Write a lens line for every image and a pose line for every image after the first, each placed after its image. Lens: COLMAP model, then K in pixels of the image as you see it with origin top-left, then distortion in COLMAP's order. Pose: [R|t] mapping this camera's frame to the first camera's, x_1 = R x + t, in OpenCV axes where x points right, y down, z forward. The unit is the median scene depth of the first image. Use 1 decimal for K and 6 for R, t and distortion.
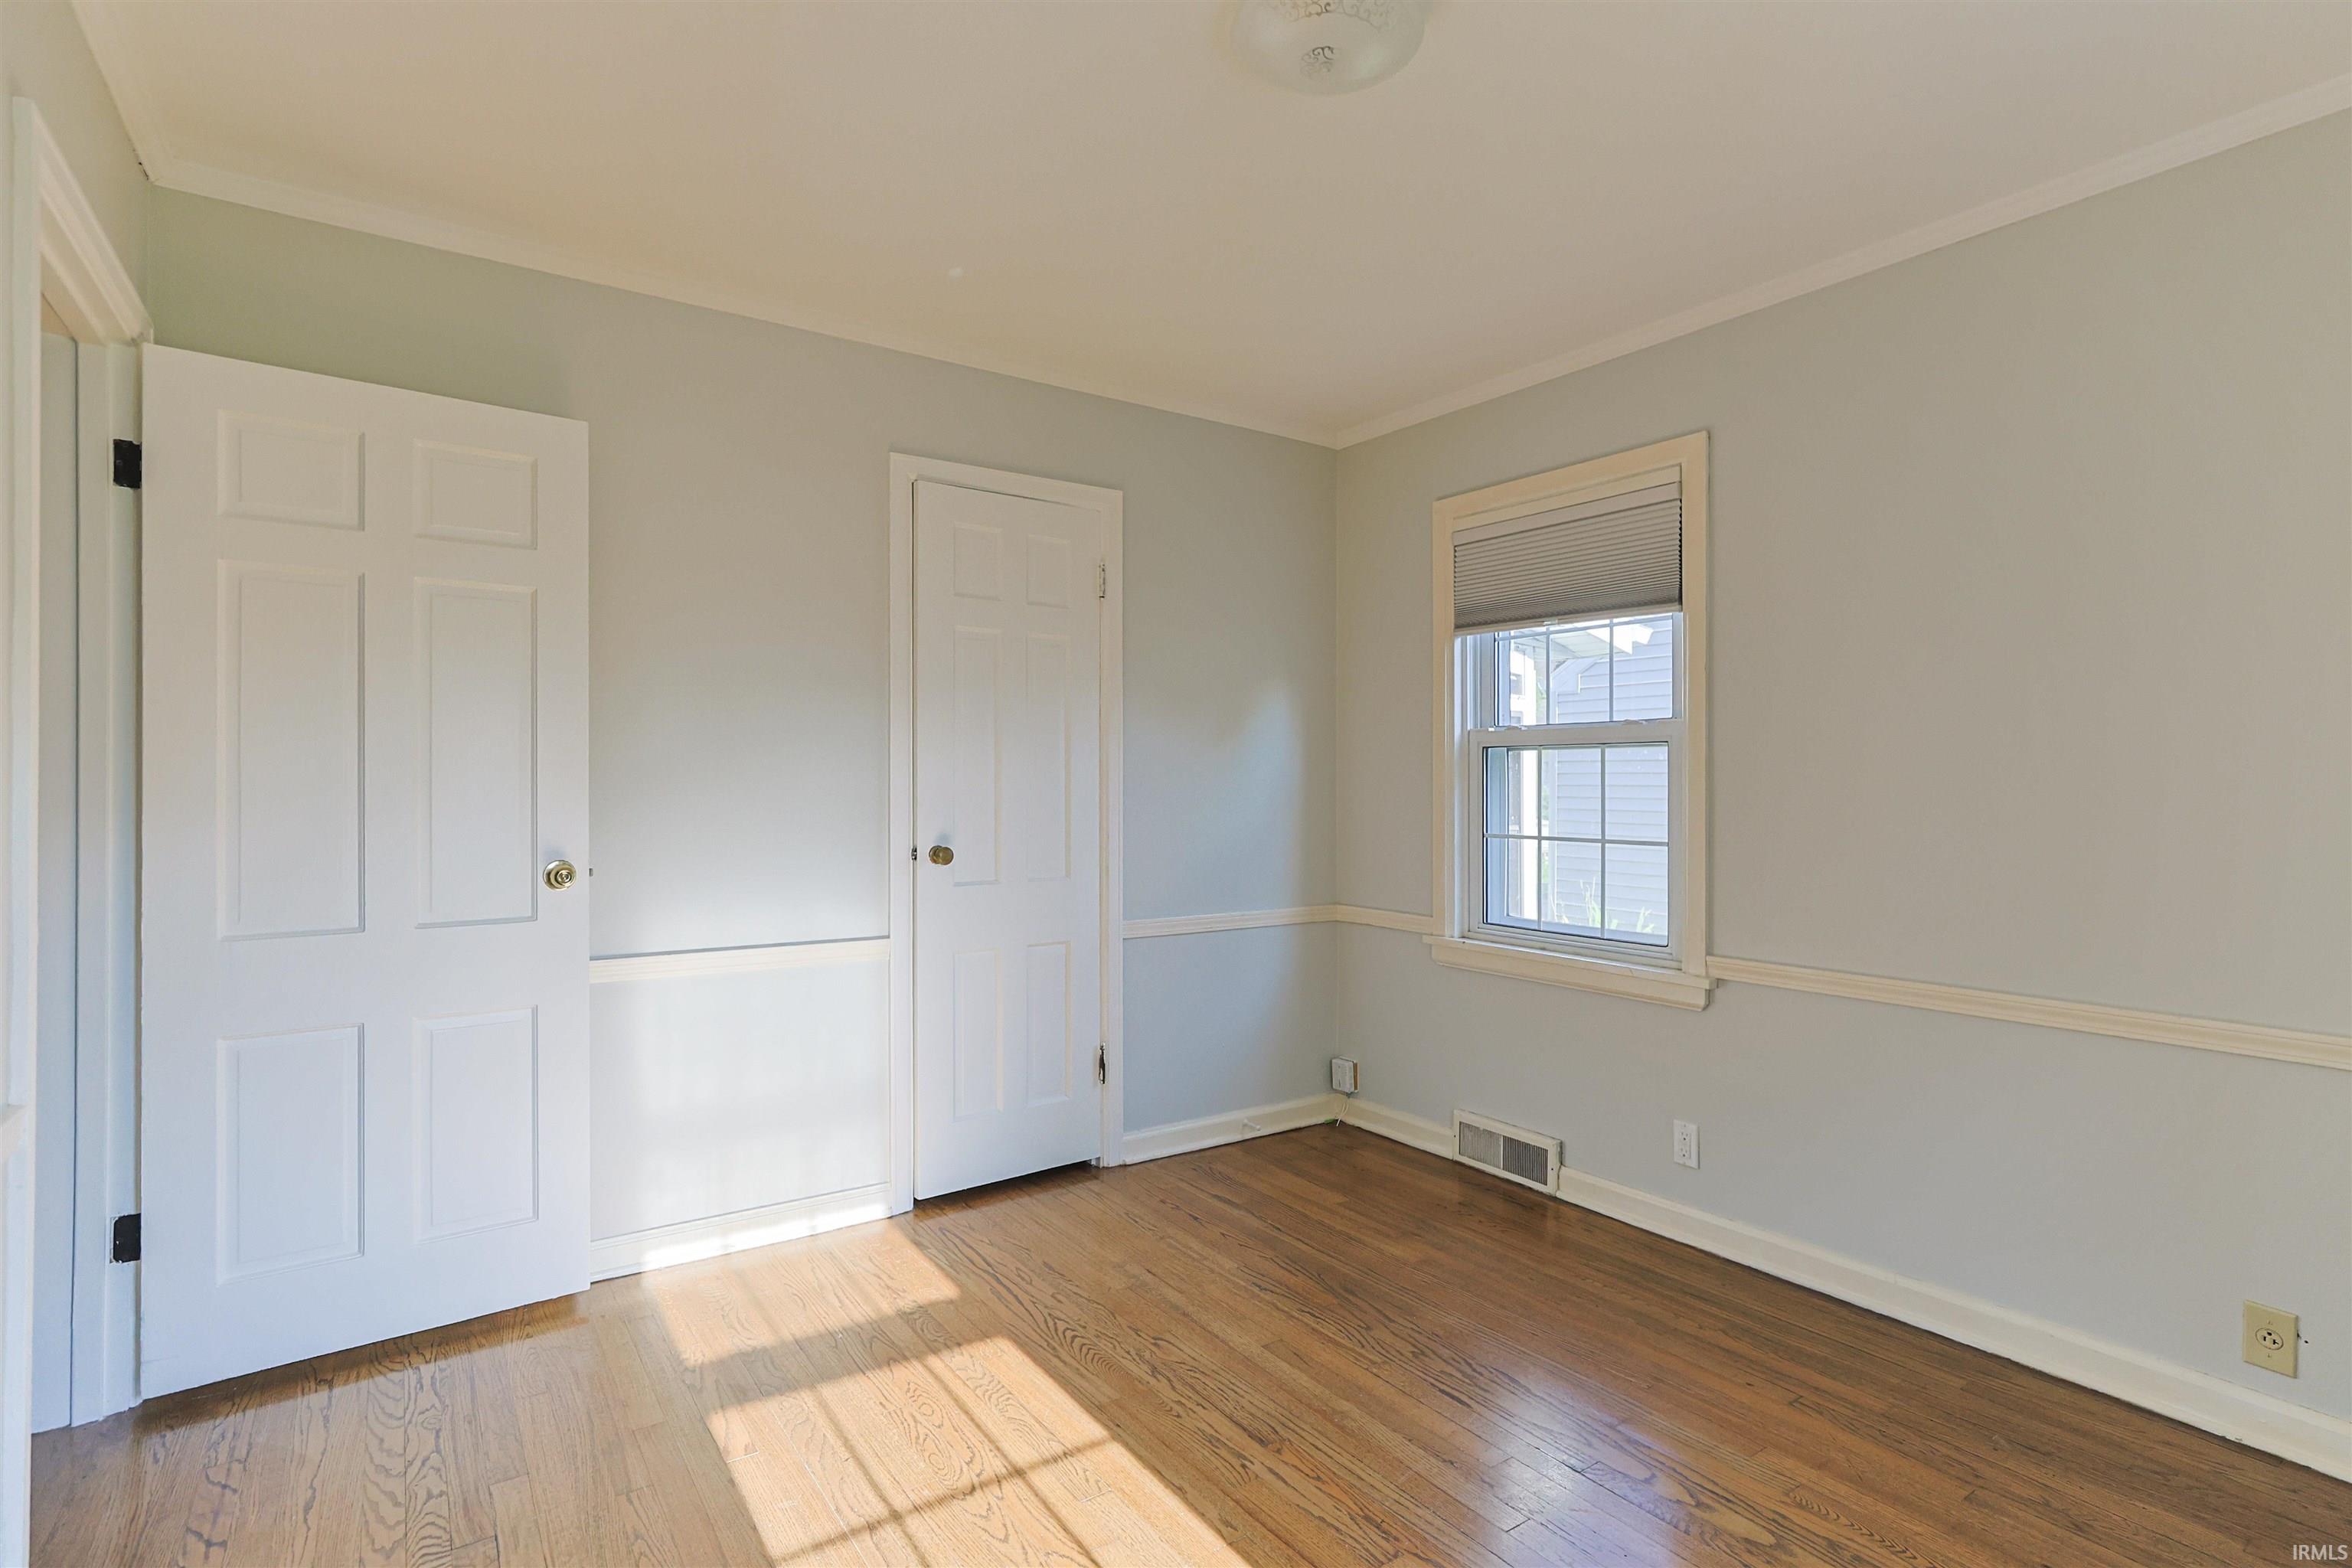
lens RADIAL K [[1119.2, 0, 1174.1], [0, 1119.2, 757.9], [0, 0, 1]] dist [-0.024648, 0.012963]
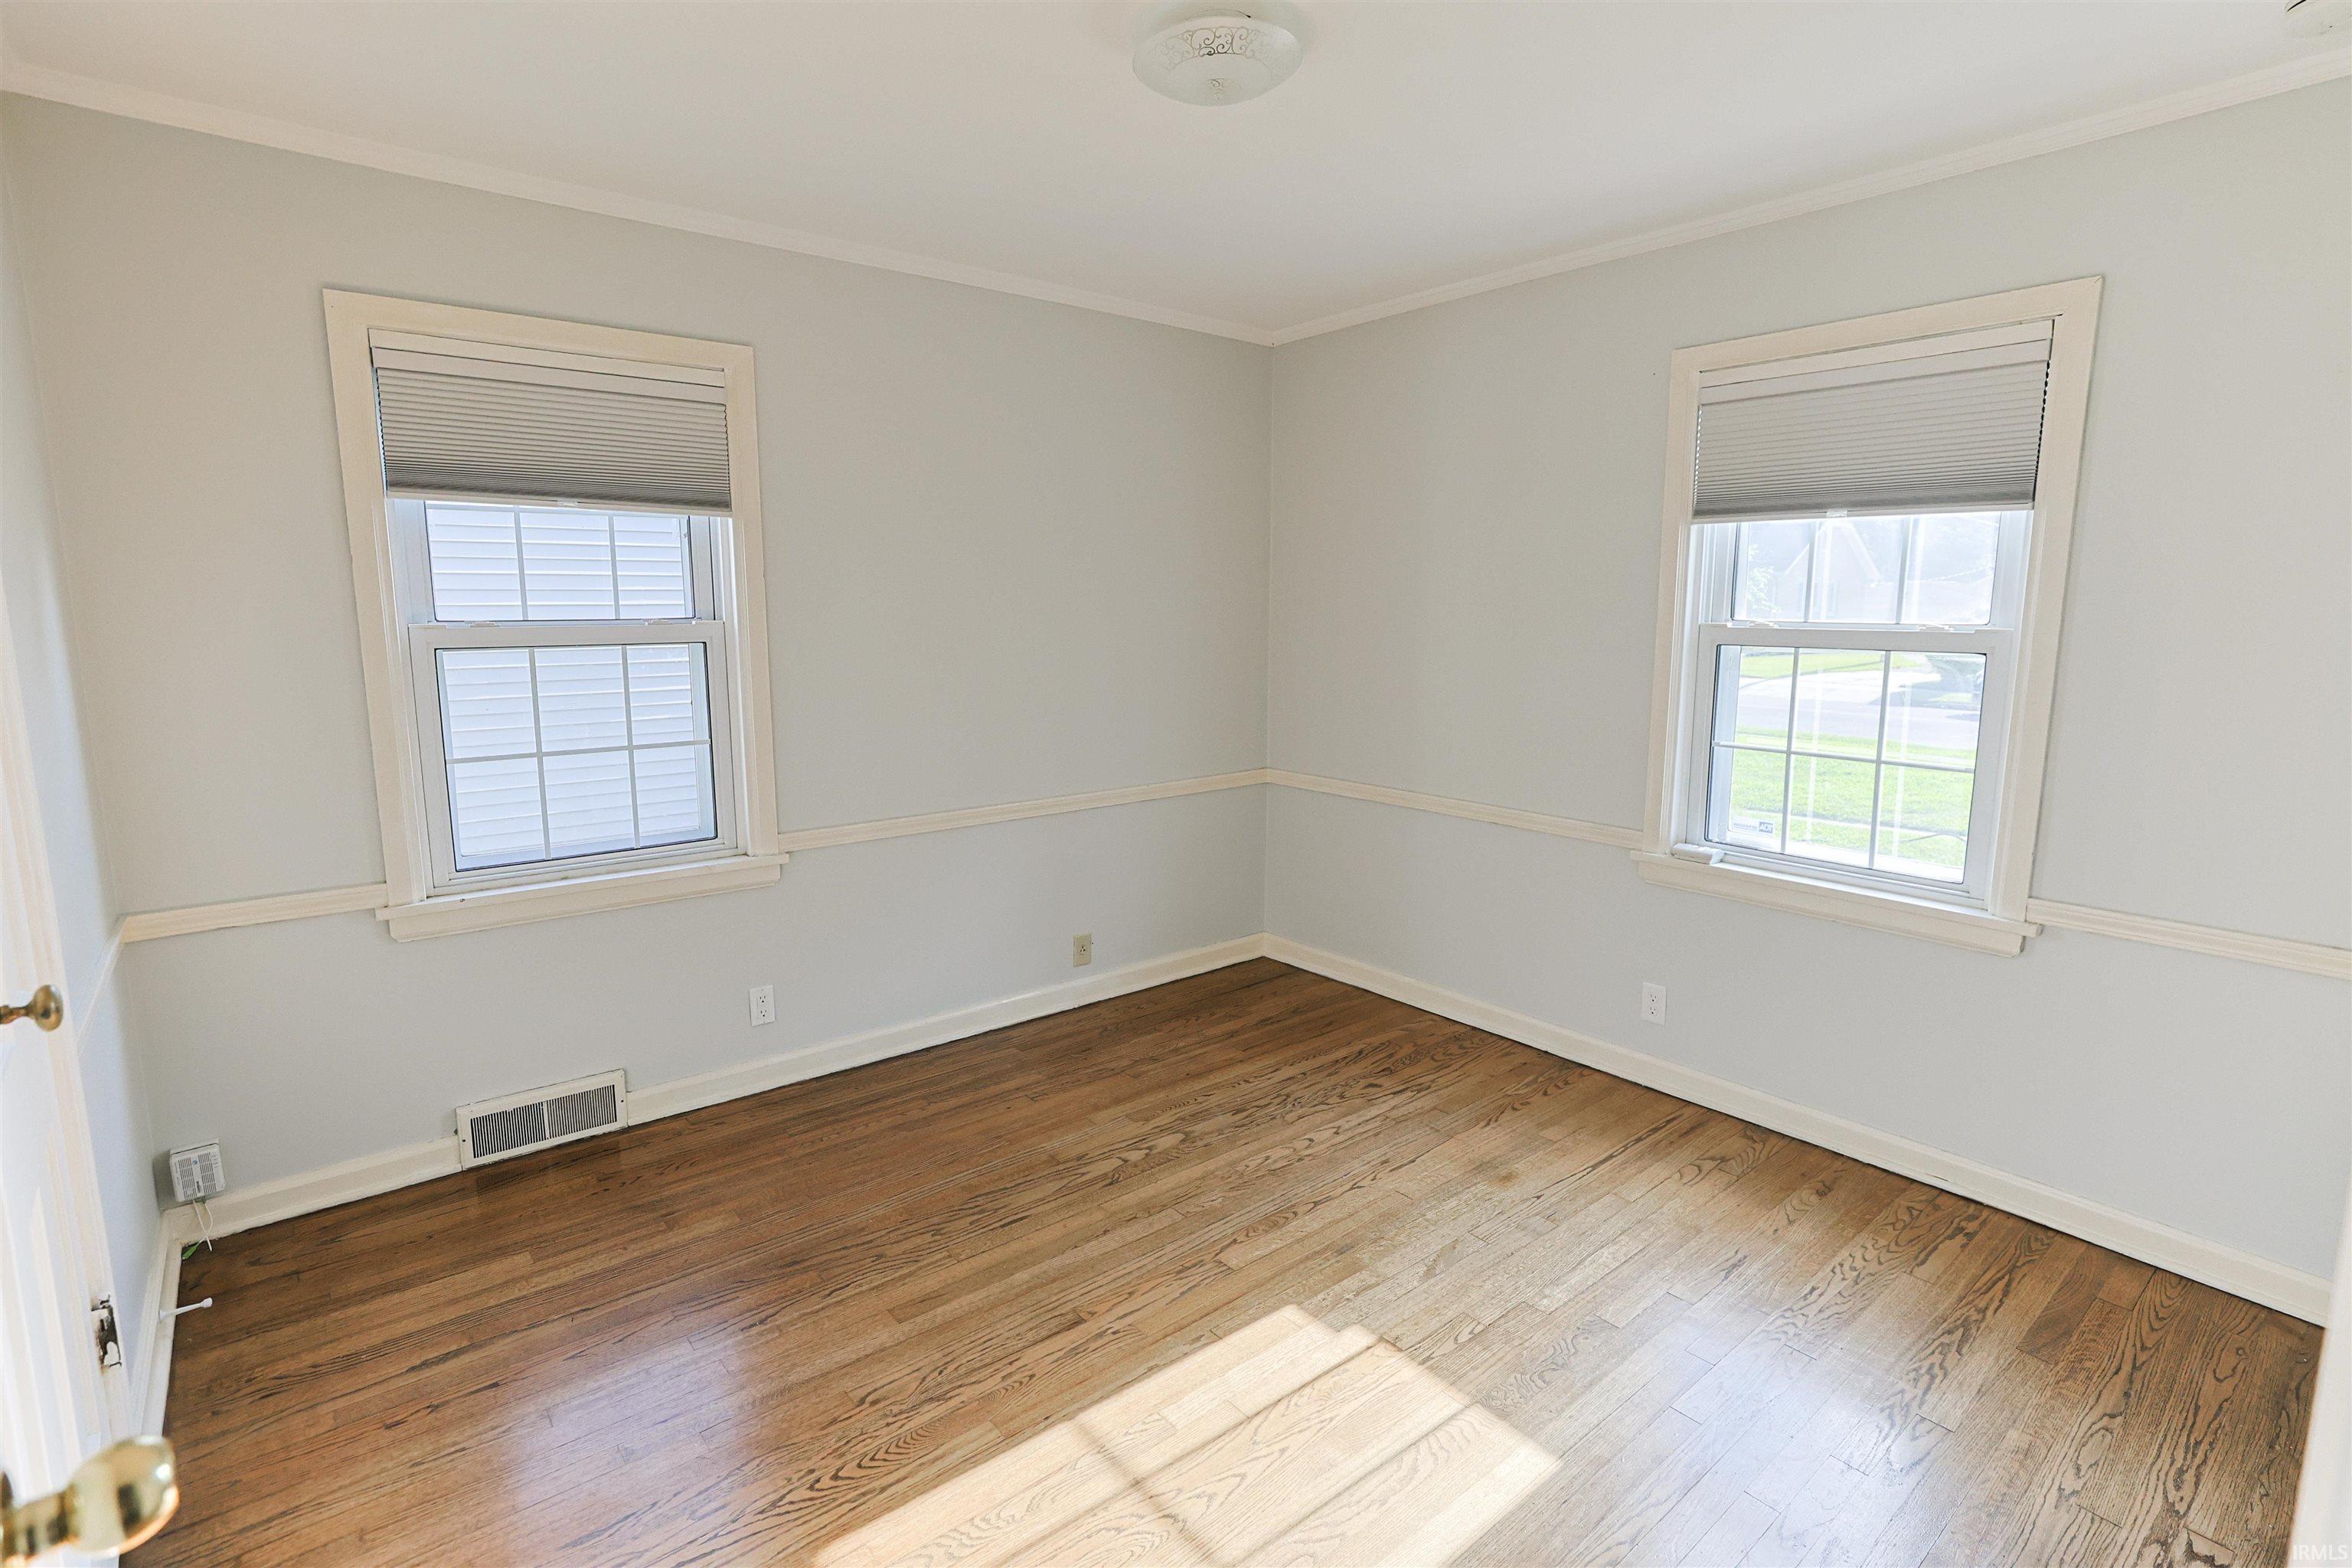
lens RADIAL K [[1119.2, 0, 1174.1], [0, 1119.2, 757.9], [0, 0, 1]] dist [-0.024648, 0.012963]
pose [[-0.060204, -0.143258, 0.987853, -0.693422], [-0.018329, 0.989640, 0.142400, -0.070484], [-0.998018, -0.009534, -0.062206, 0.727396]]
